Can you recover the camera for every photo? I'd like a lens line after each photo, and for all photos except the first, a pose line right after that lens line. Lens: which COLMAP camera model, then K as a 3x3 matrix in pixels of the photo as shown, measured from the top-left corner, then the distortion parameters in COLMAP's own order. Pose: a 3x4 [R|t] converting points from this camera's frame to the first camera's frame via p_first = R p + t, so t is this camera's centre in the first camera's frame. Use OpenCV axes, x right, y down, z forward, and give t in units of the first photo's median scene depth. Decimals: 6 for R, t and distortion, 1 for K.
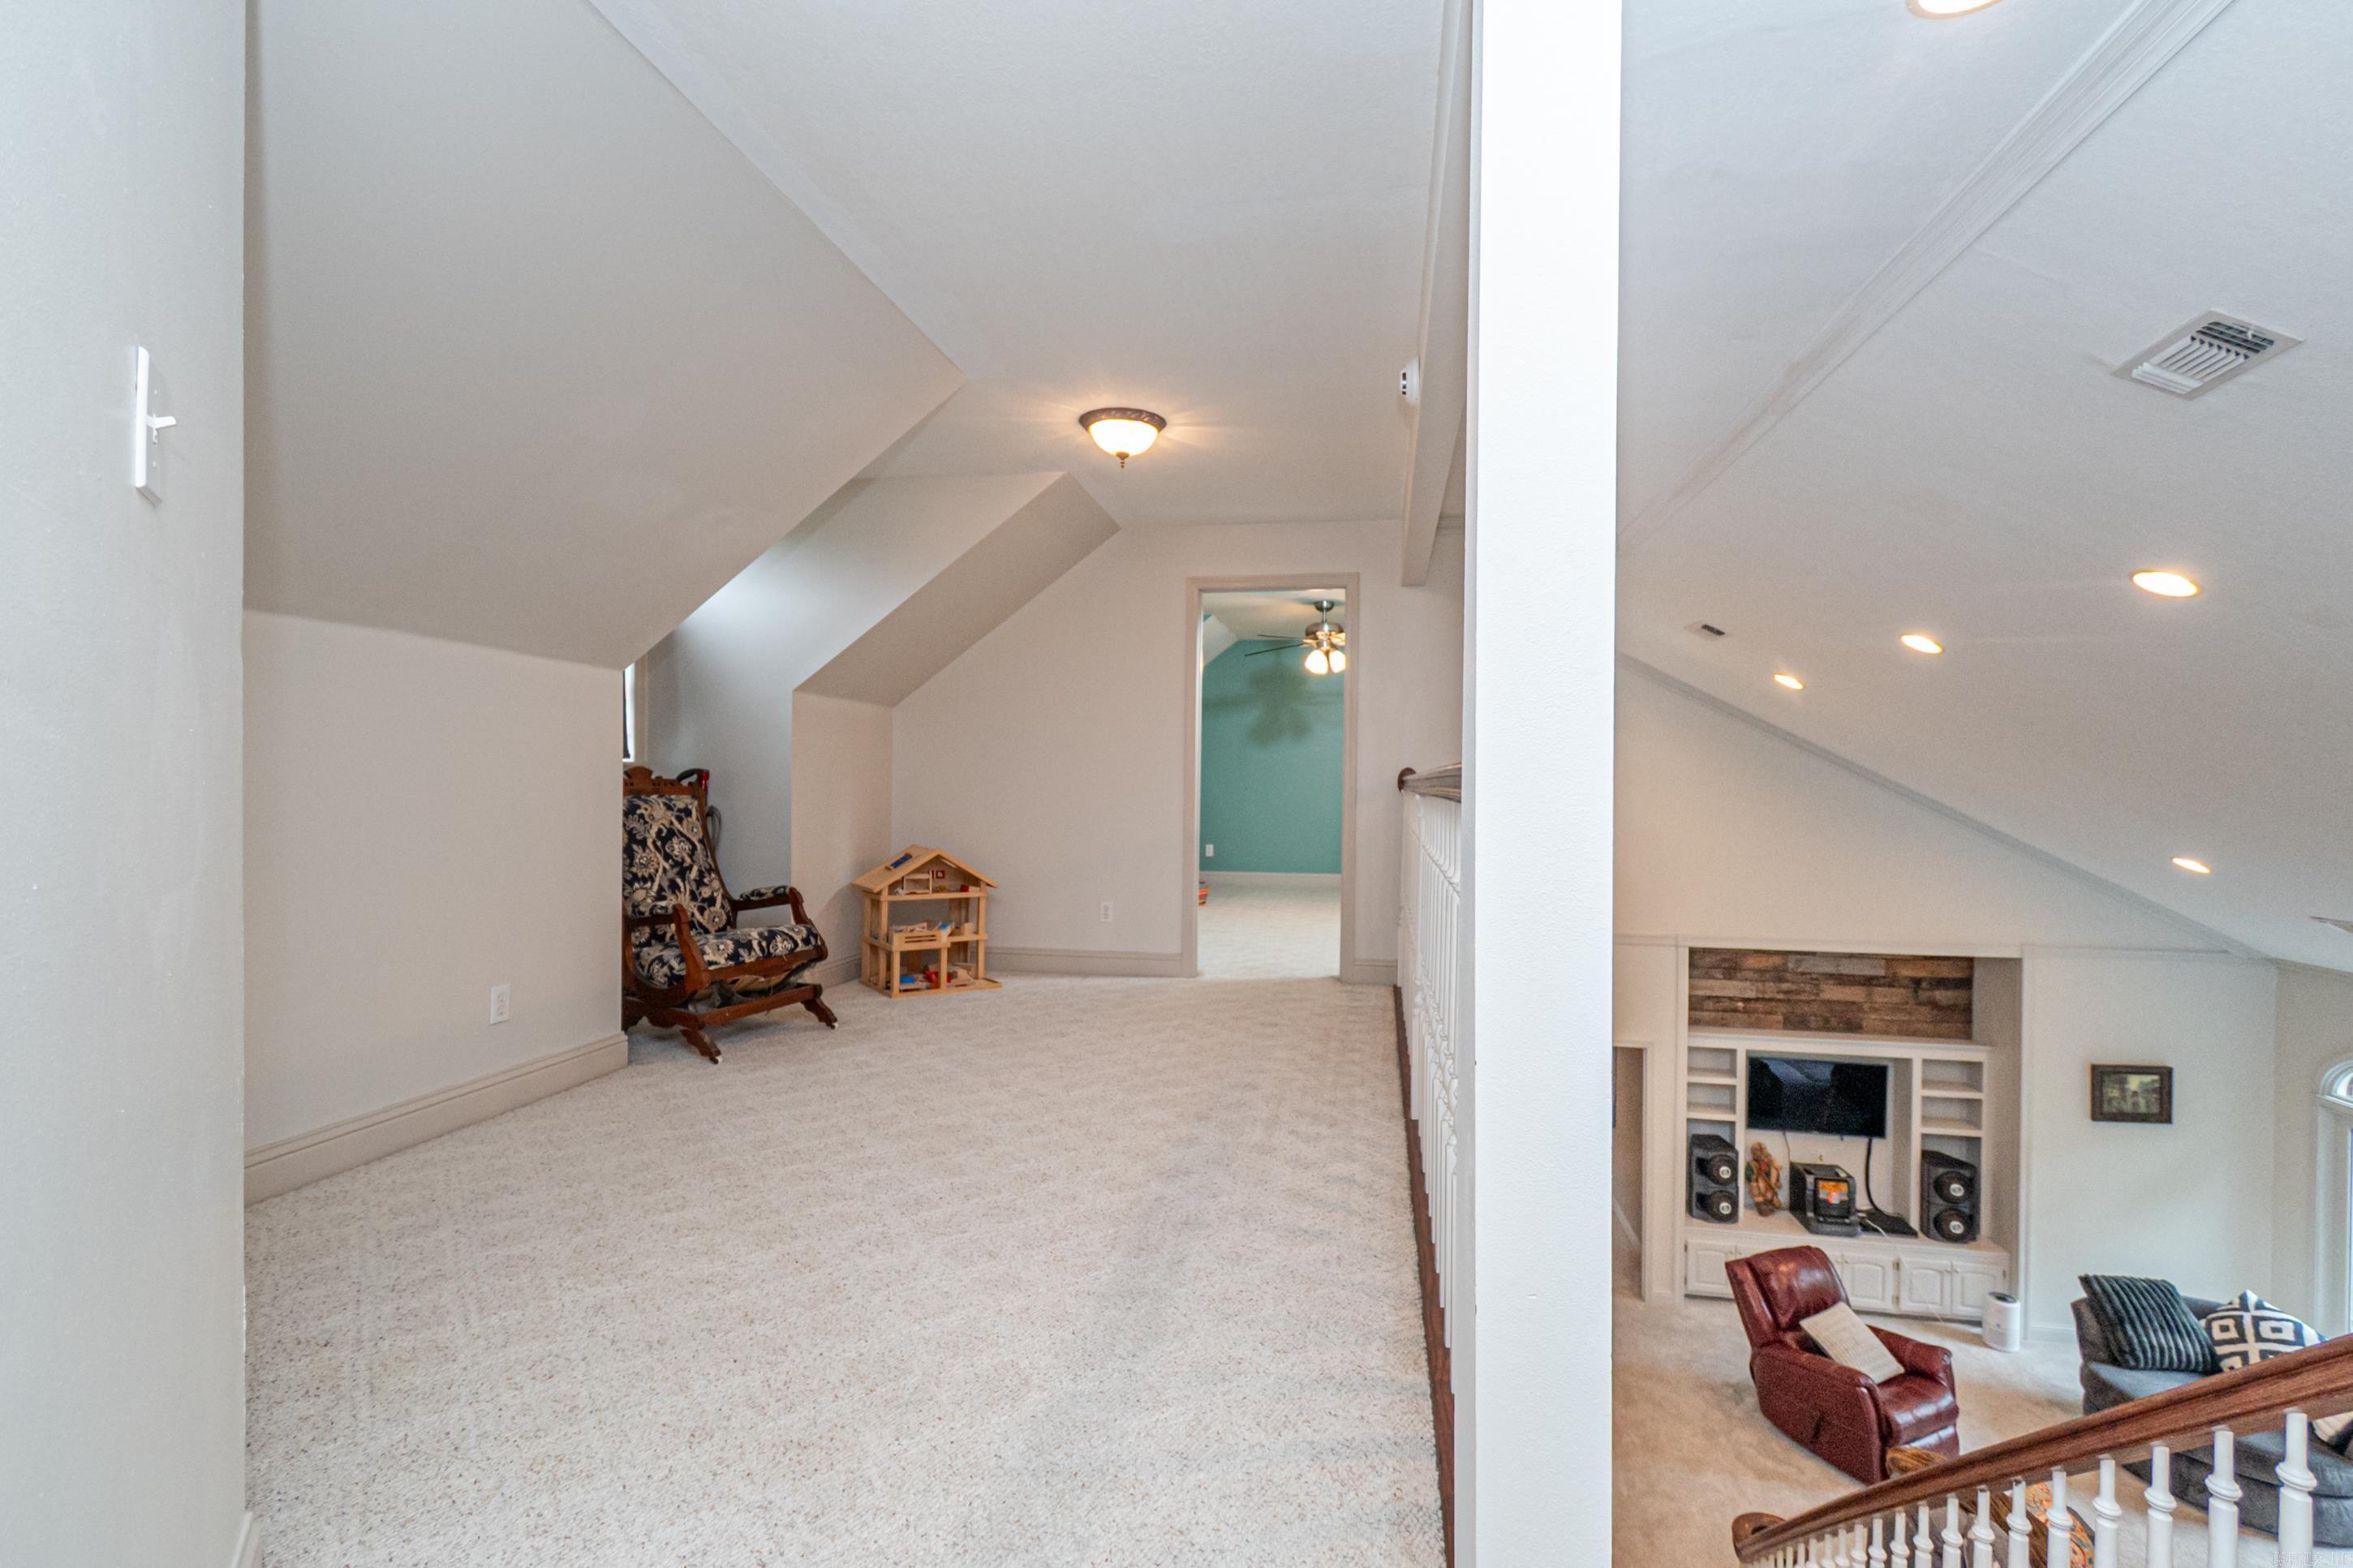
lens RADIAL K [[1041.1, 0, 1185.7], [0, 1041.1, 786.8], [0, 0, 1]] dist [0.029002, -0.015970]
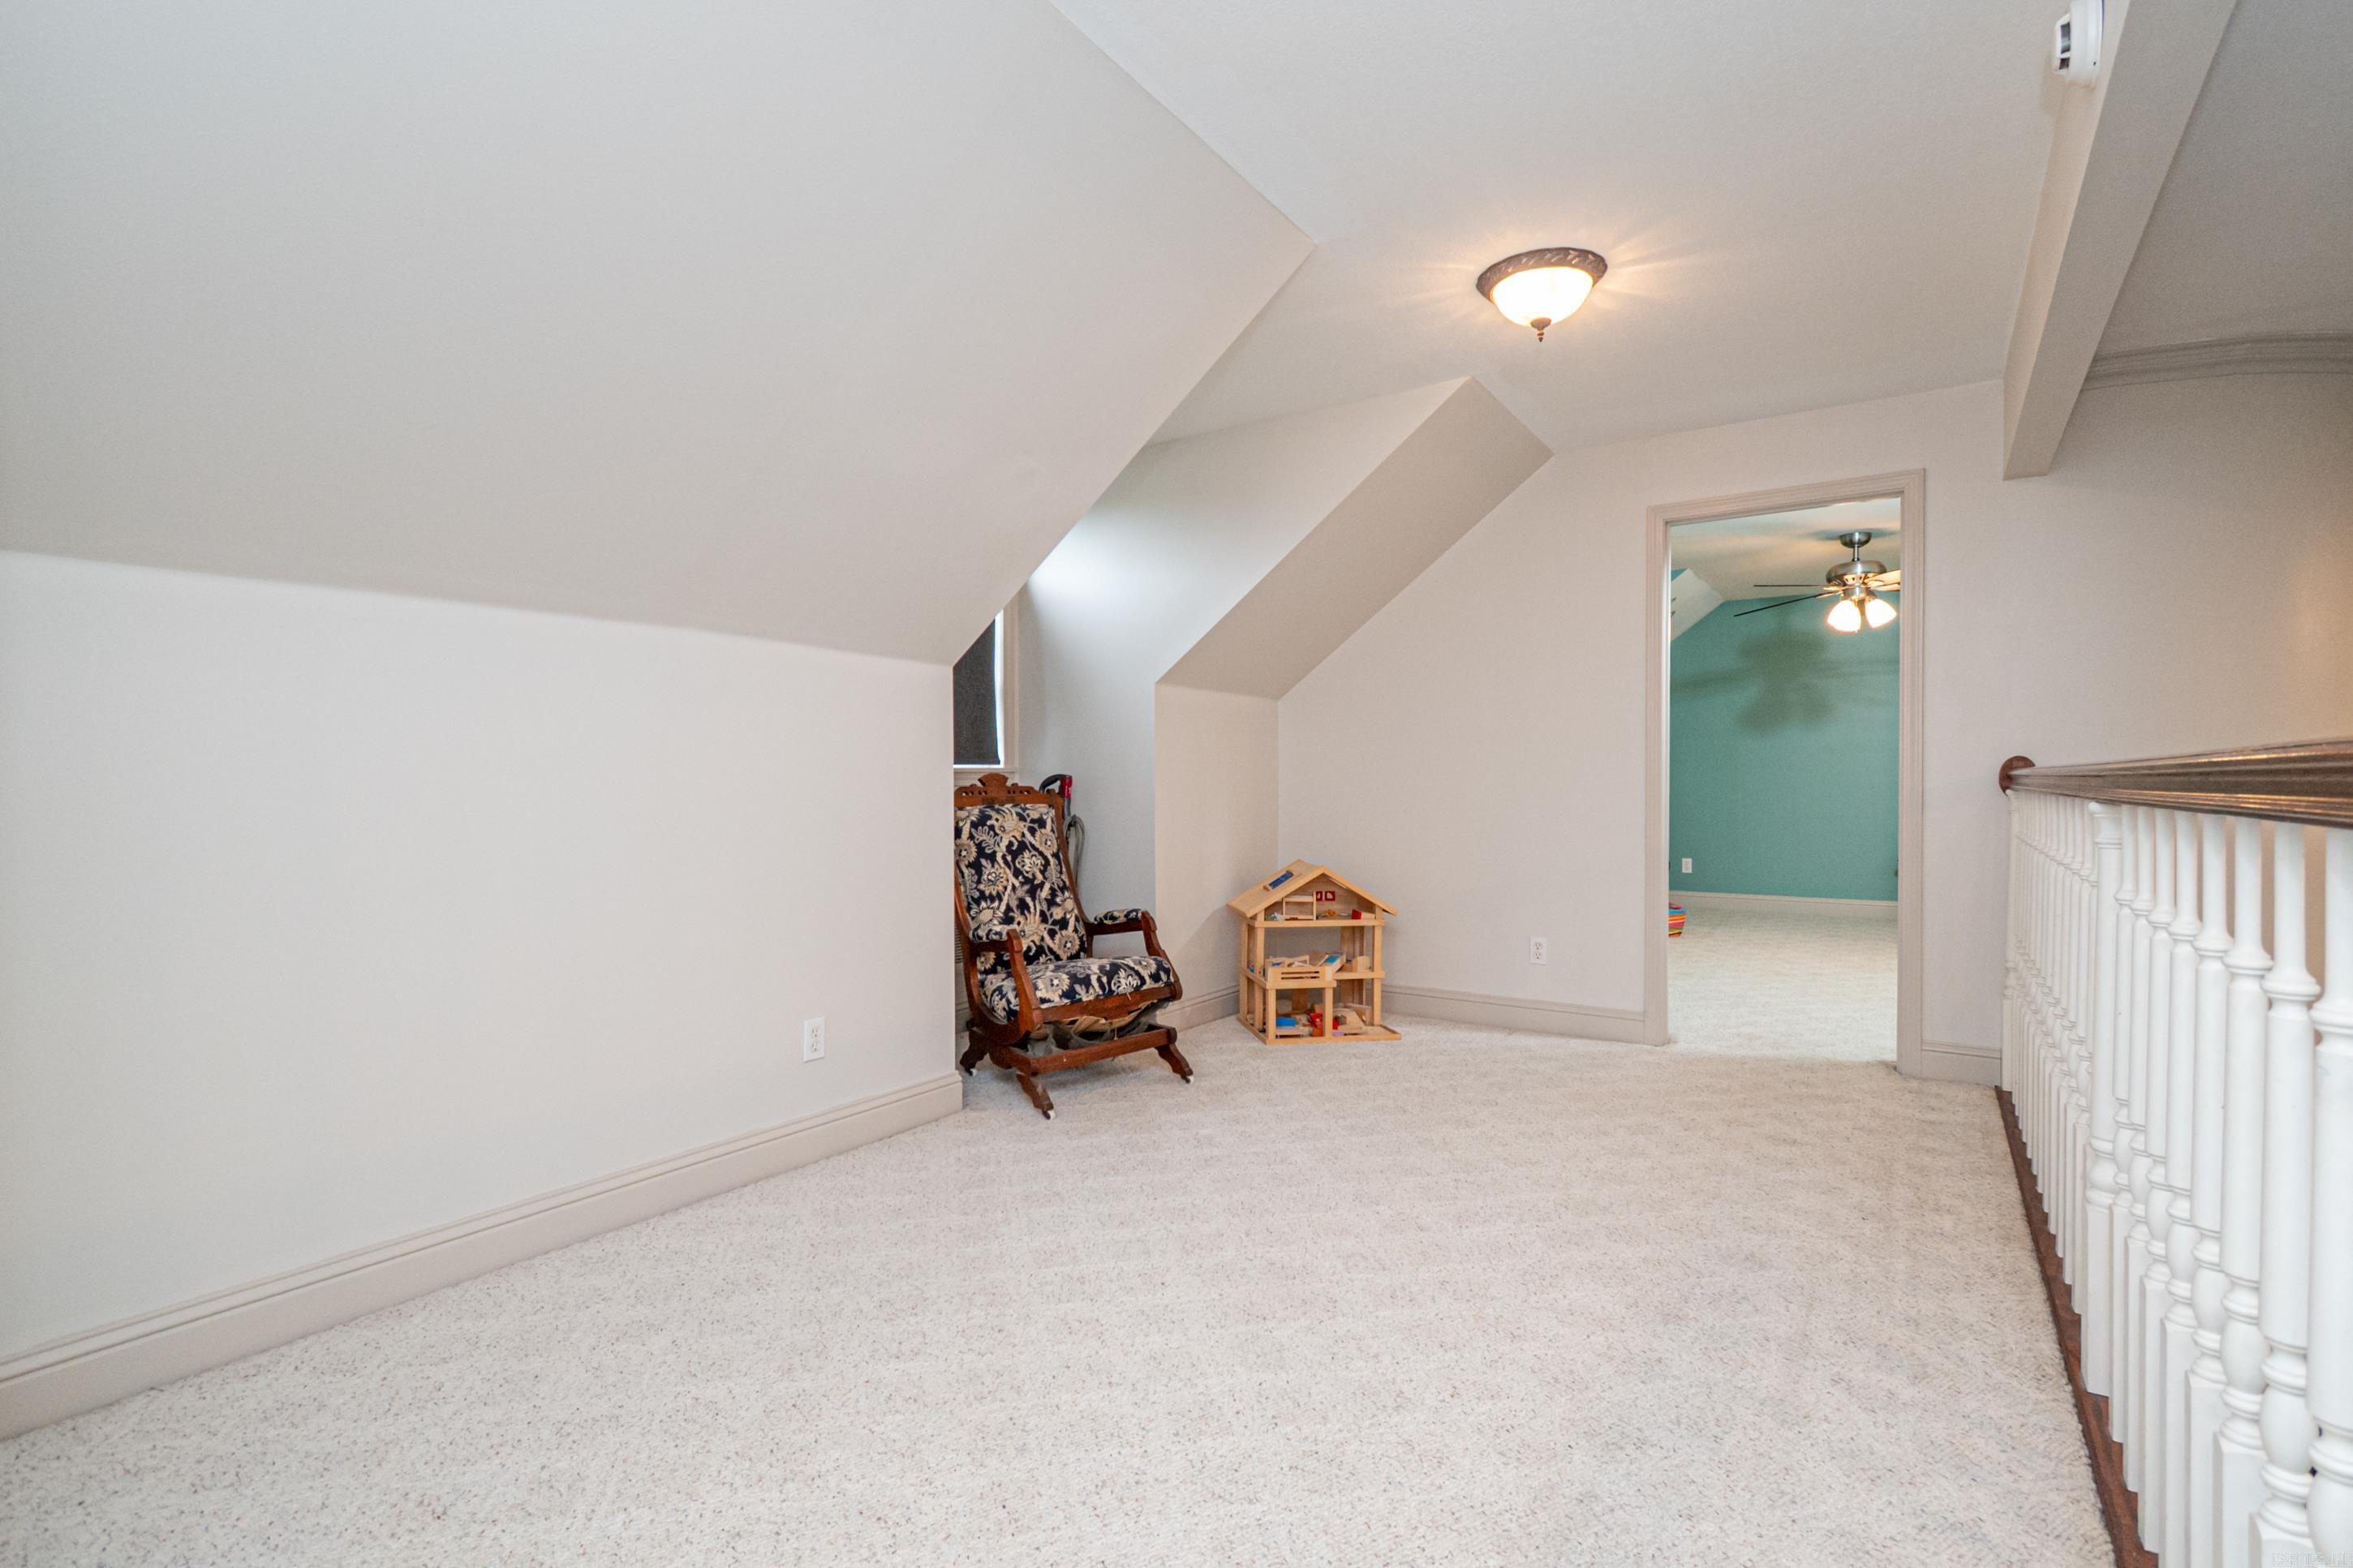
lens RADIAL K [[1074.0, 0, 1183.5], [0, 1074.0, 790.4], [0, 0, 1]] dist [0.003539, -0.000192]
pose [[0.914303, -0.009061, -0.404928, 0.009664], [0.010242, 0.999947, 0.000749, -0.003209], [0.404900, -0.004832, 0.914348, 0.214466]]
